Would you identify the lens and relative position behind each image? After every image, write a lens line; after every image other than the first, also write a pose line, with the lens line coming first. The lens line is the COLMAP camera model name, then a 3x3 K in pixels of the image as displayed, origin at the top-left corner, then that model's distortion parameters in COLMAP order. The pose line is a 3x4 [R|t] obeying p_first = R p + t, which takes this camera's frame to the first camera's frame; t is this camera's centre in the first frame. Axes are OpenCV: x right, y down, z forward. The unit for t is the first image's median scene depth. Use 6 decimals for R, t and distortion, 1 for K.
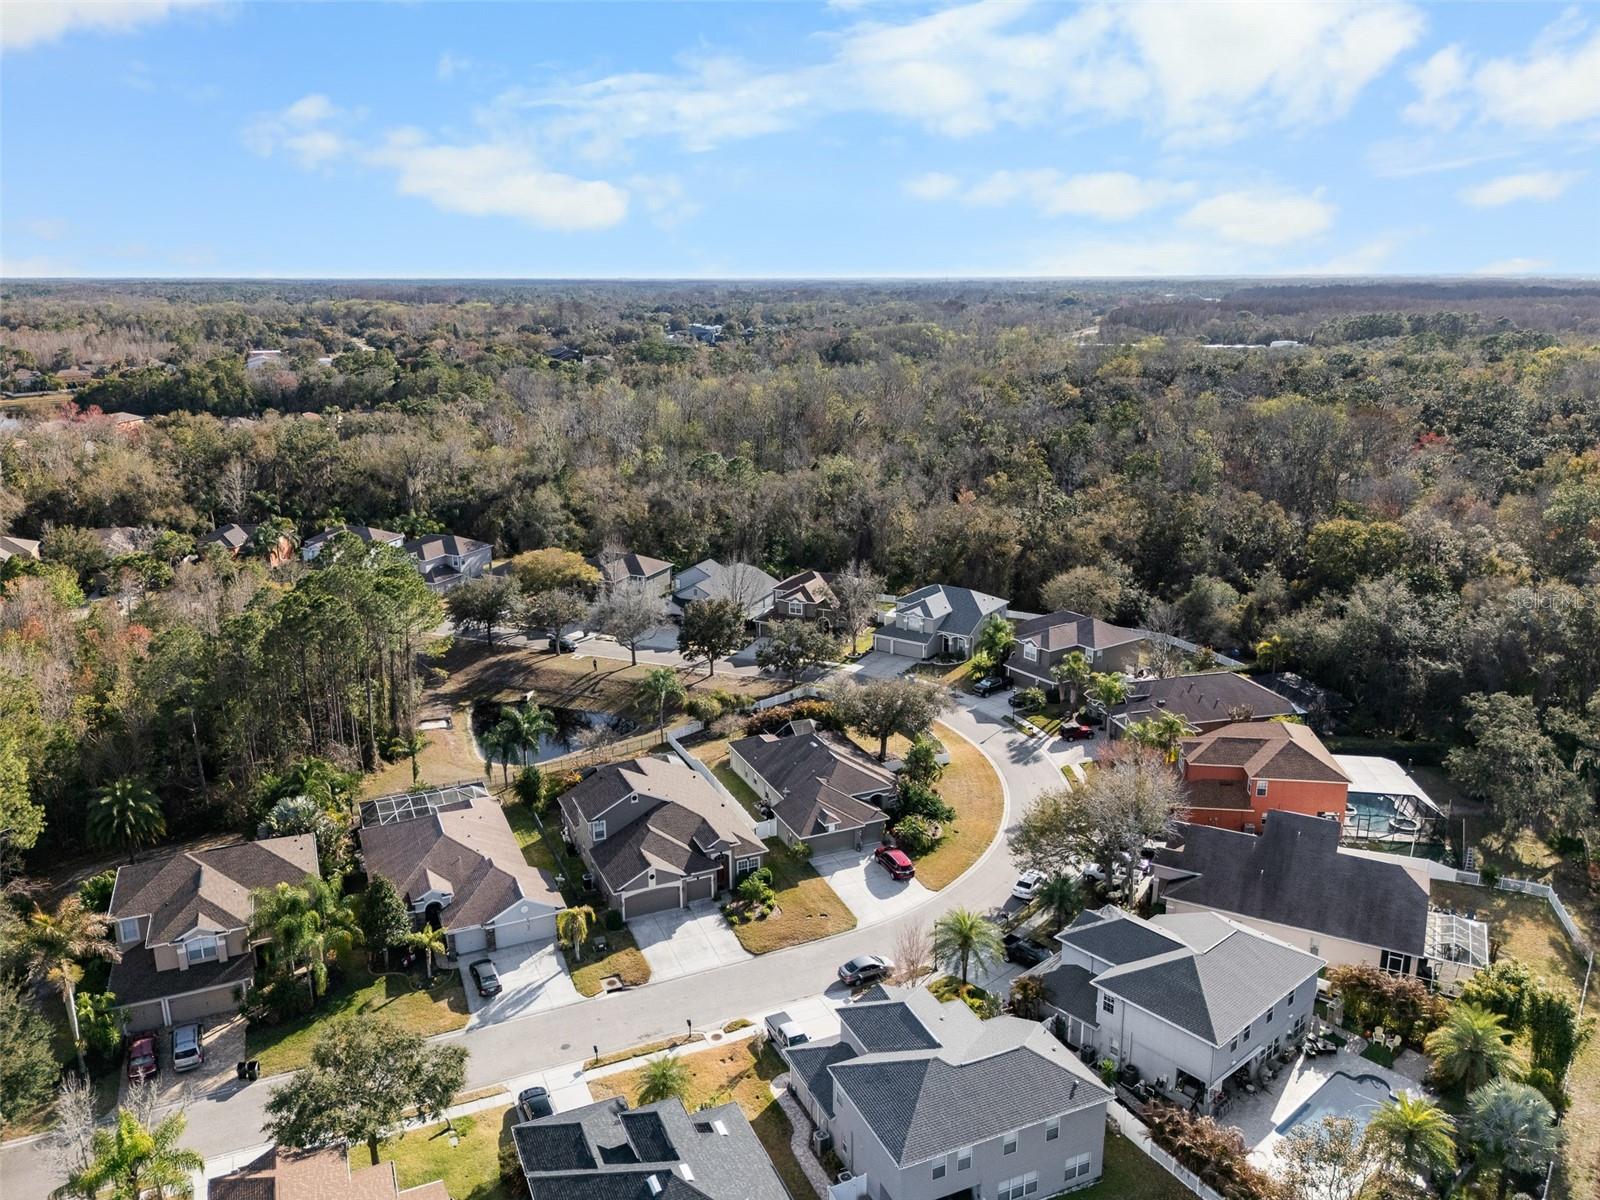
lens RADIAL K [[1227.0, 0, 800.0], [0, 1227.0, 600.0], [0, 0, 1]] dist [0.052103, -0.004411]
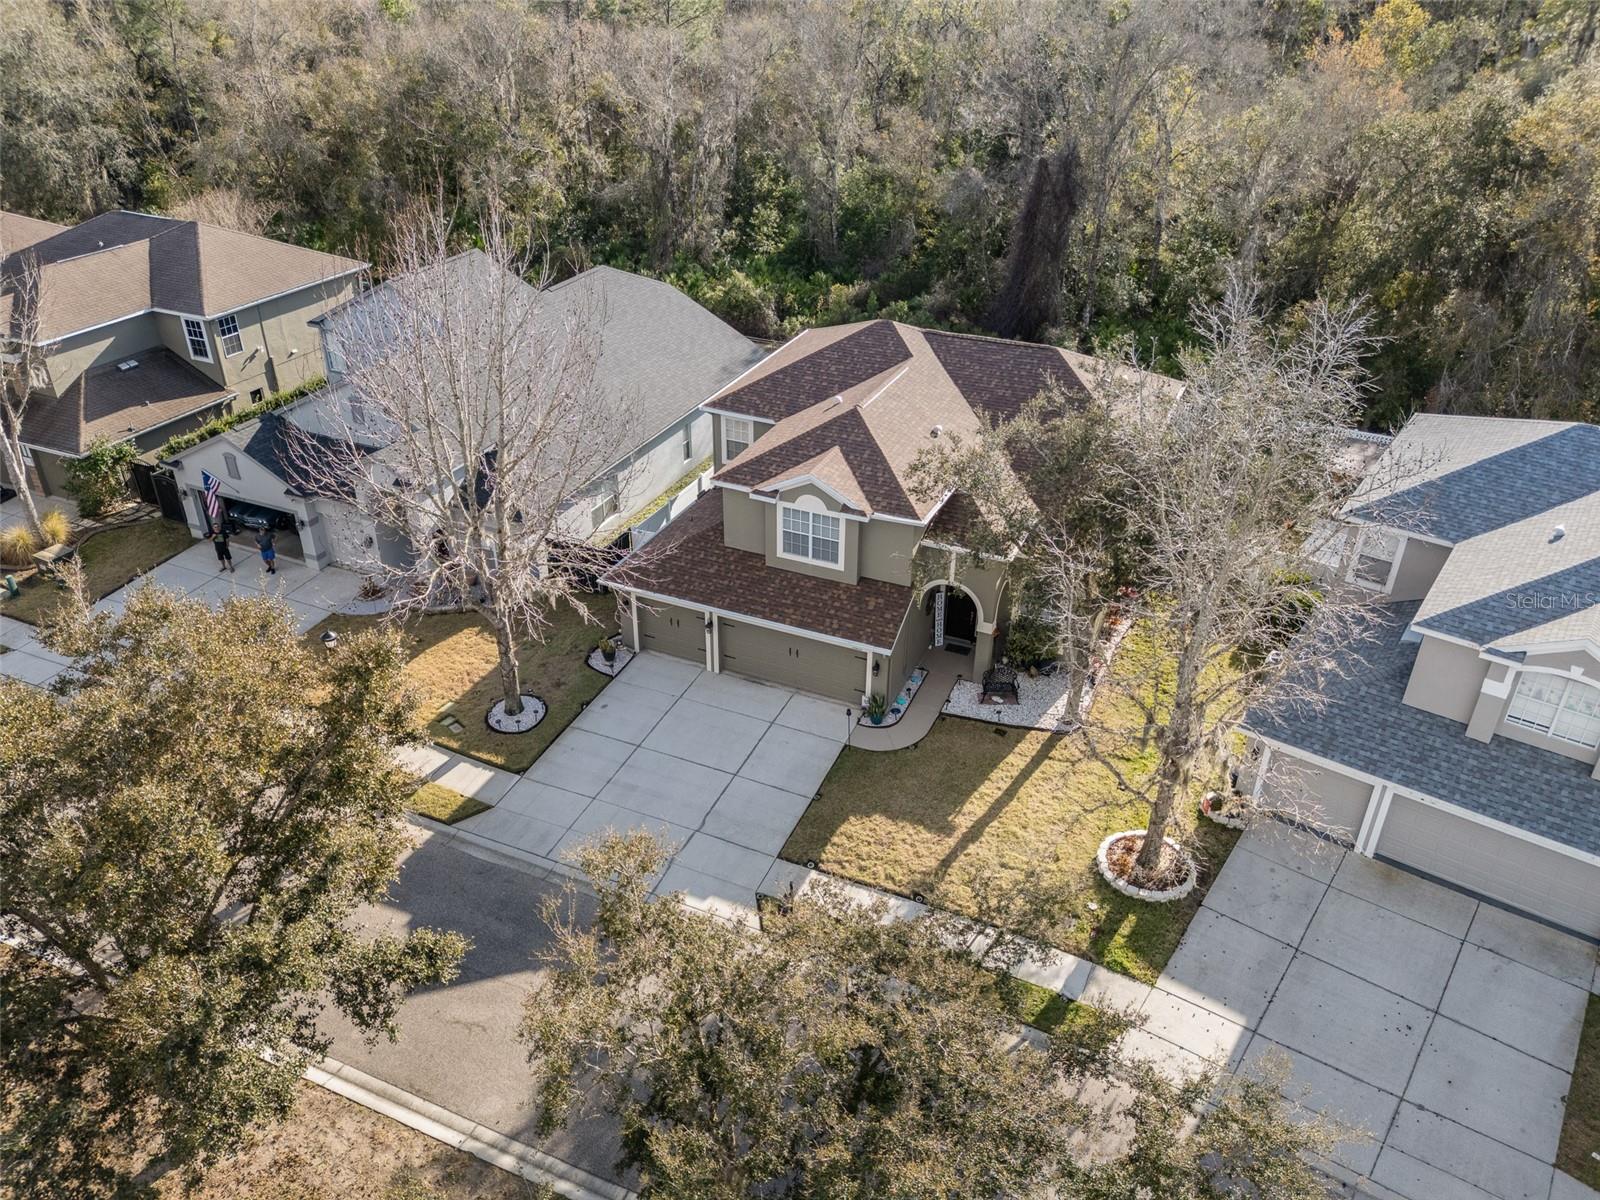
lens RADIAL K [[1227.0, 0, 800.0], [0, 1227.0, 600.0], [0, 0, 1]] dist [0.052103, -0.004411]
pose [[0.999694, 0.021508, -0.012224, -0.002508], [-0.017701, 0.967055, 0.253950, -0.031814], [0.017284, -0.253656, 0.967140, 0.784750]]
